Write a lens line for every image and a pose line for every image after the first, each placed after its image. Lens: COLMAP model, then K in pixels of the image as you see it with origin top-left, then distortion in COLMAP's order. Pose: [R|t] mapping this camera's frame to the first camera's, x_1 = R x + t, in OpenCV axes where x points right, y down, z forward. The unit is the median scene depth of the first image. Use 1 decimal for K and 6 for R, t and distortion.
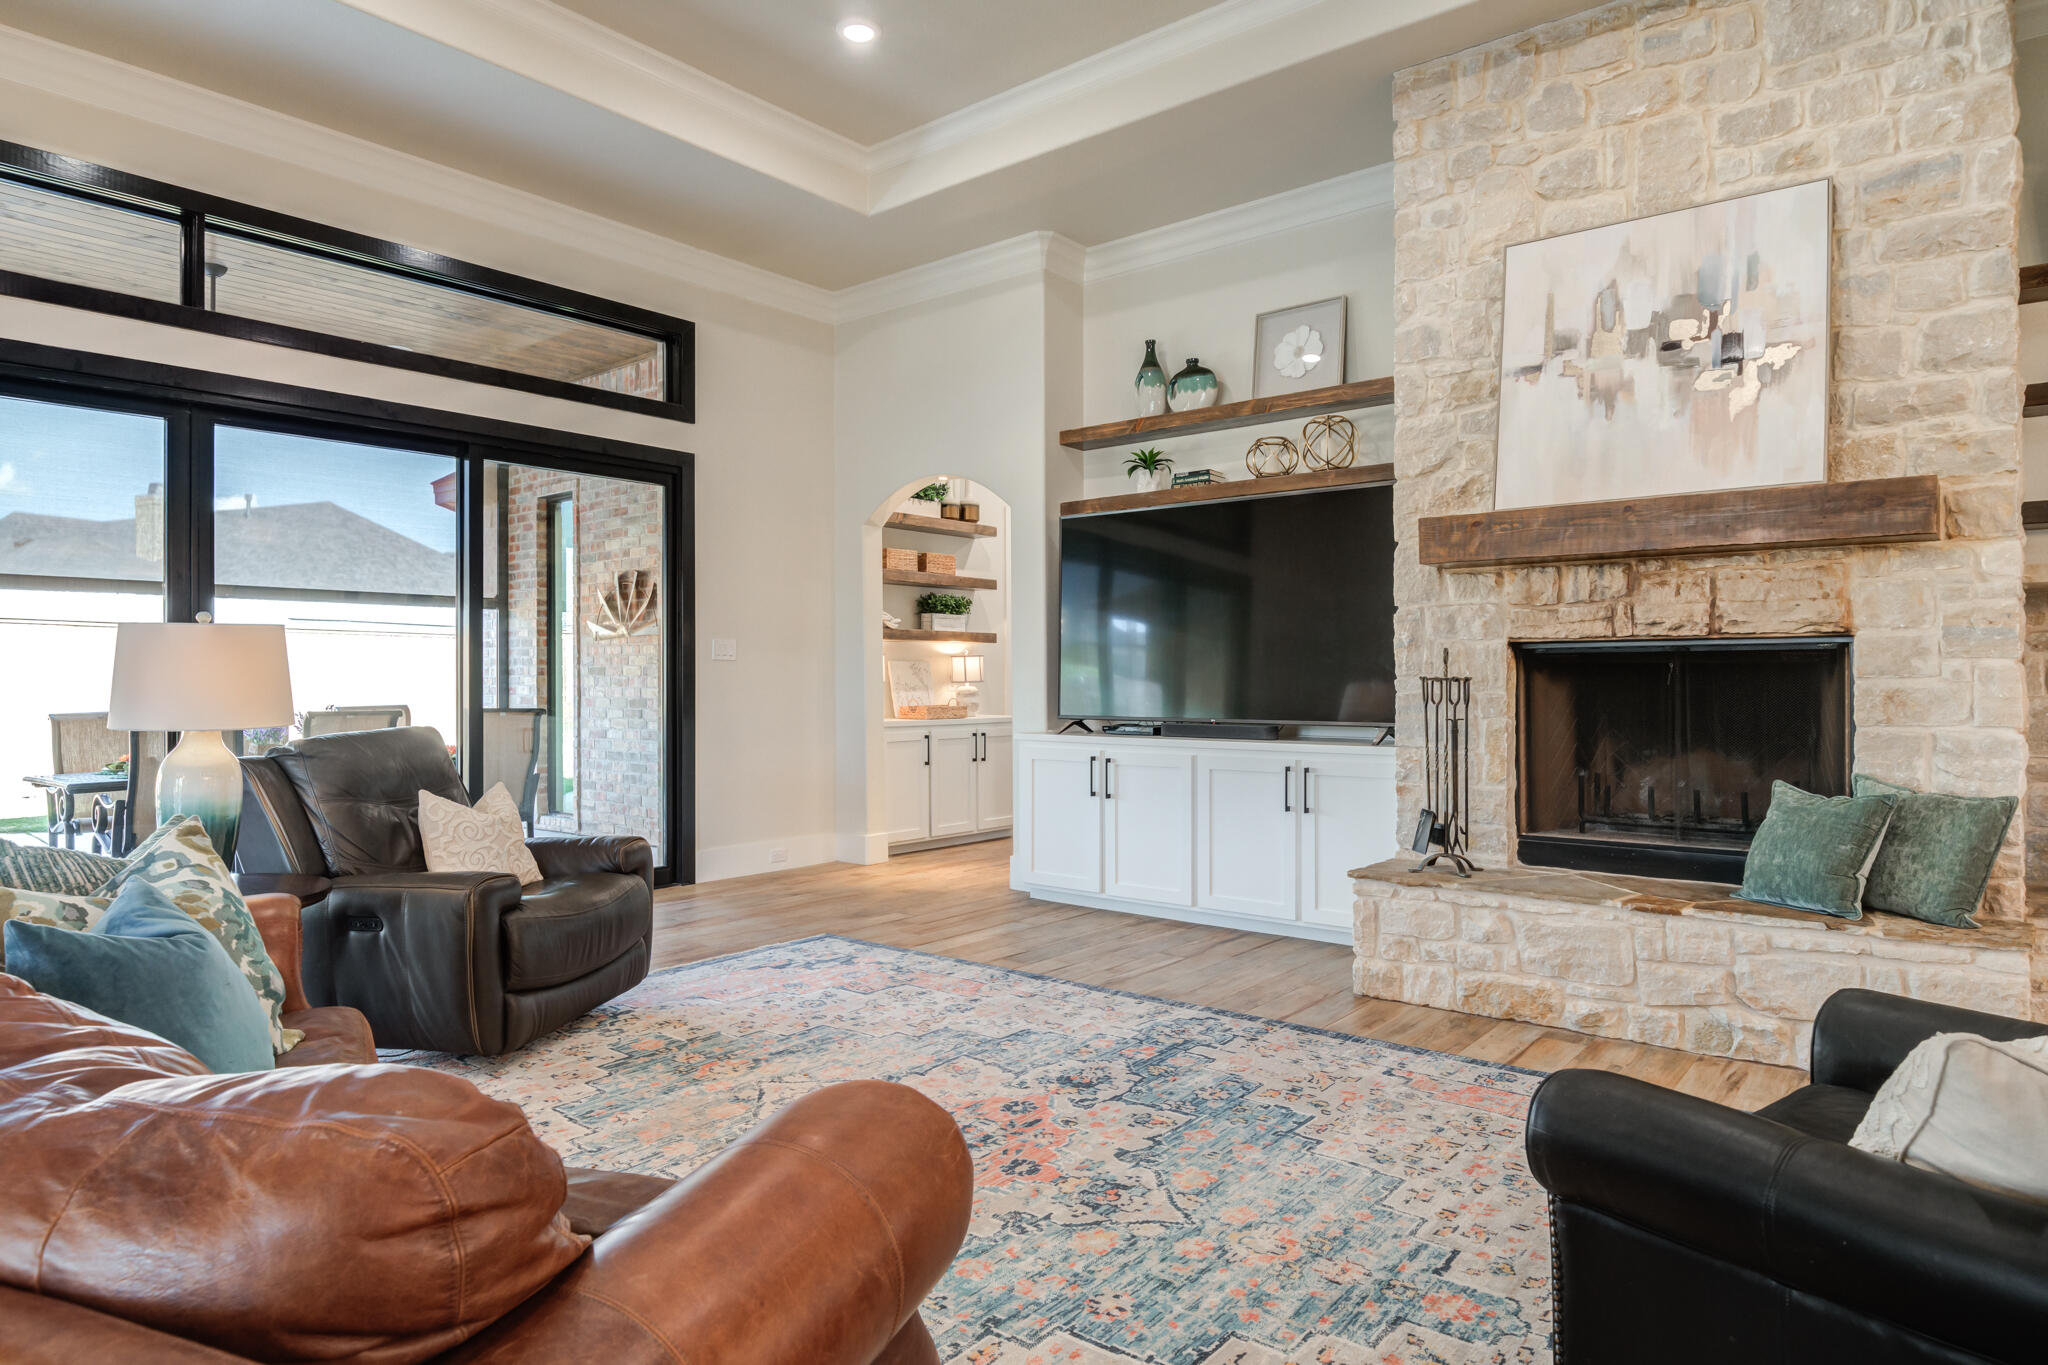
lens RADIAL K [[1171.0, 0, 1047.6], [0, 1171.0, 663.3], [0, 0, 1]] dist [0.009331, -0.008609]
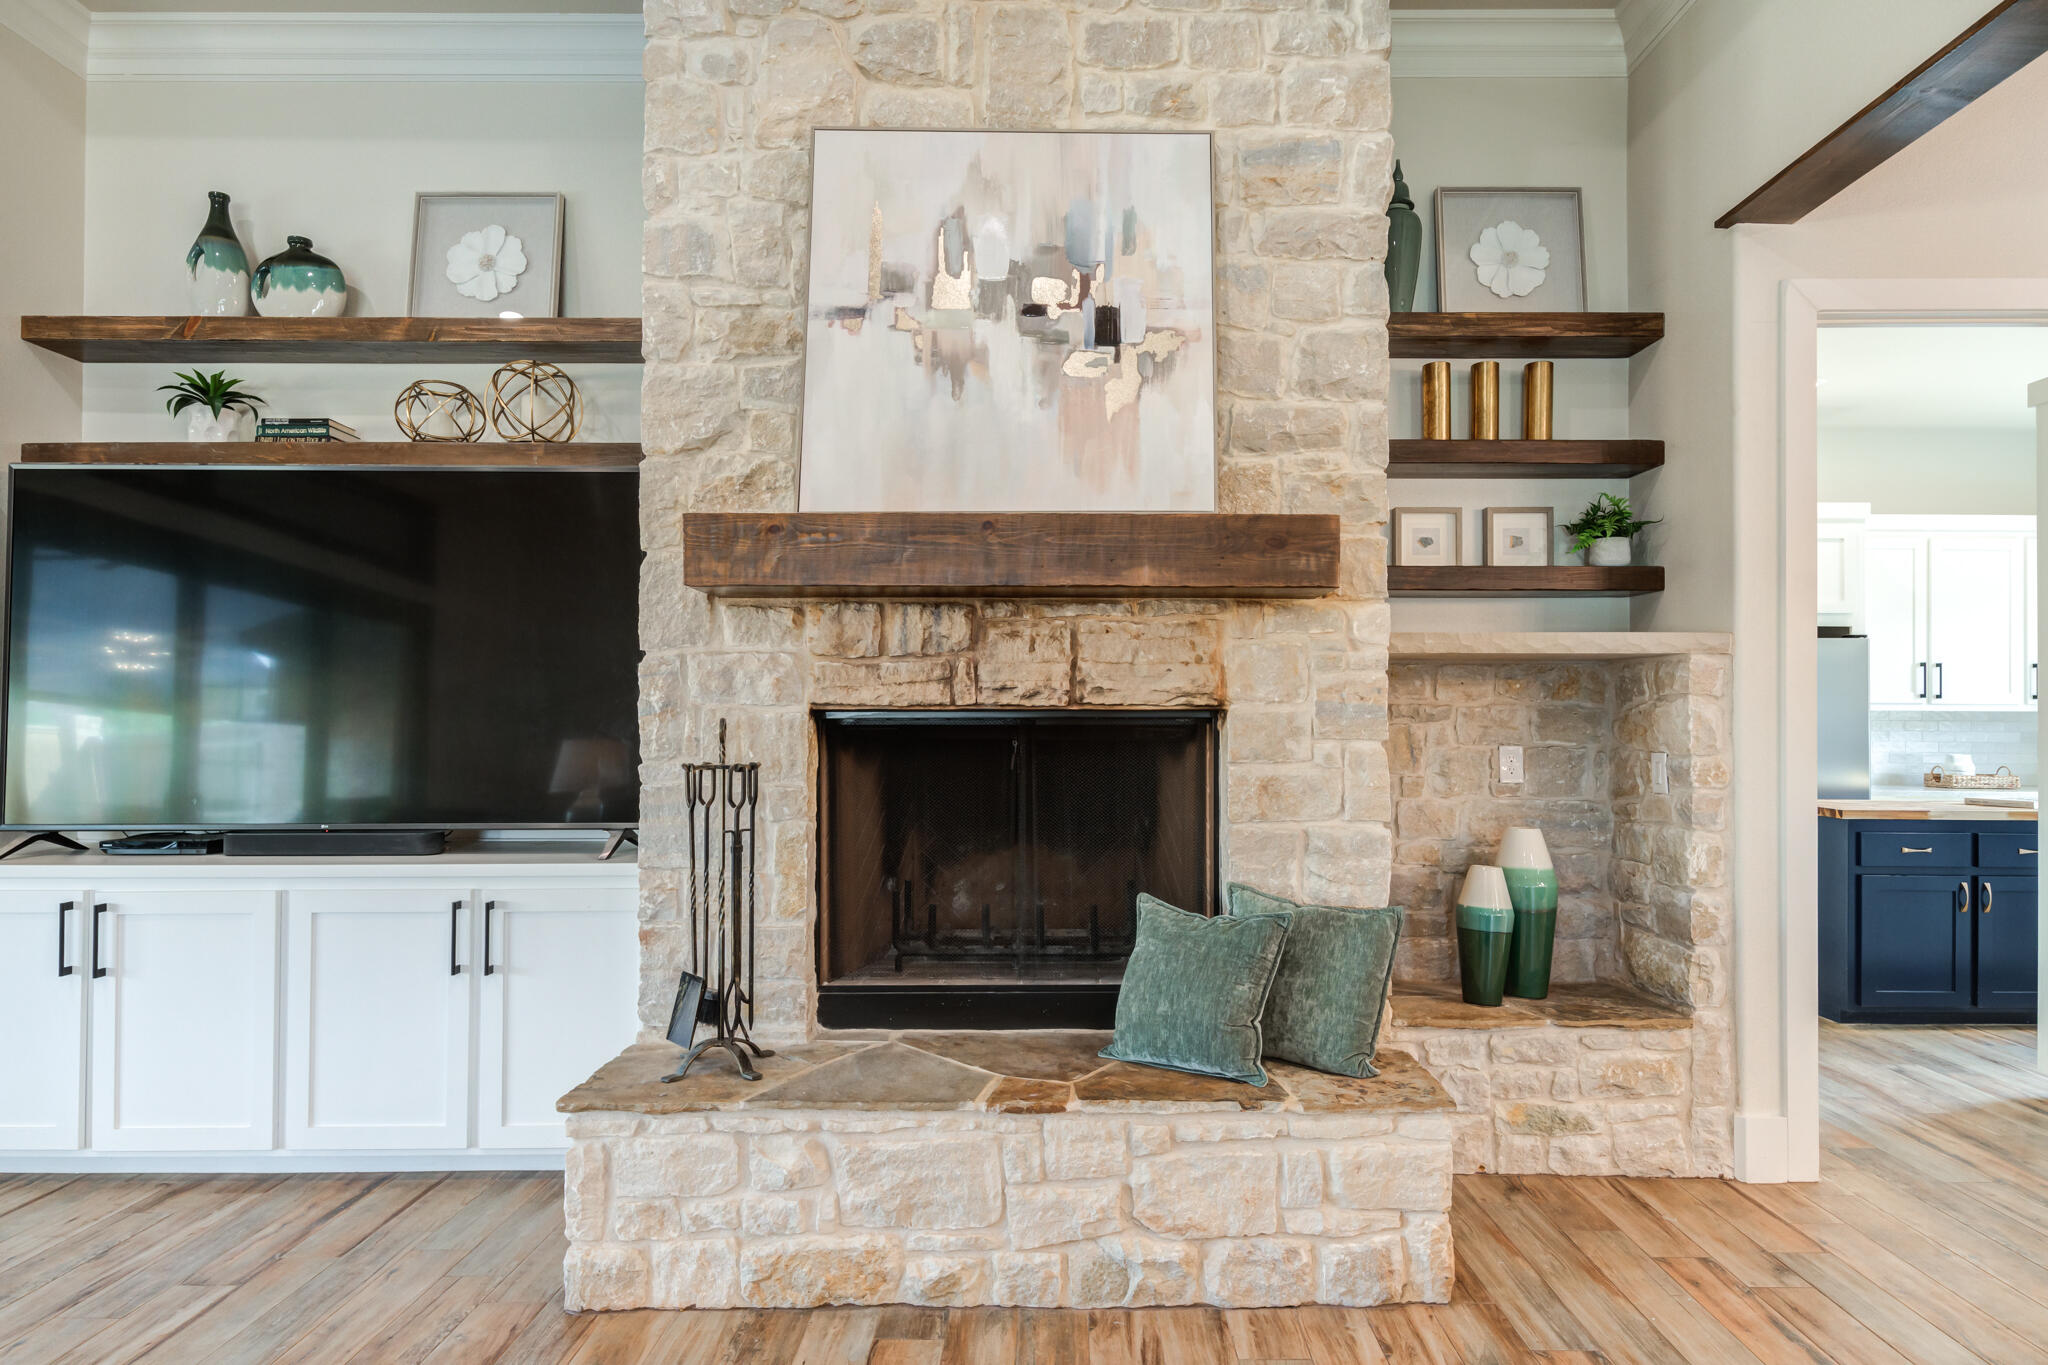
lens RADIAL K [[1171.0, 0, 1078.6], [0, 1171.0, 709.9], [0, 0, 1]] dist [0.009331, -0.008609]
pose [[0.785011, 0.010311, 0.619396, 0.093965], [-0.009374, 0.999945, -0.004766, -0.016633], [-0.619411, -0.002065, 0.785064, 0.372543]]
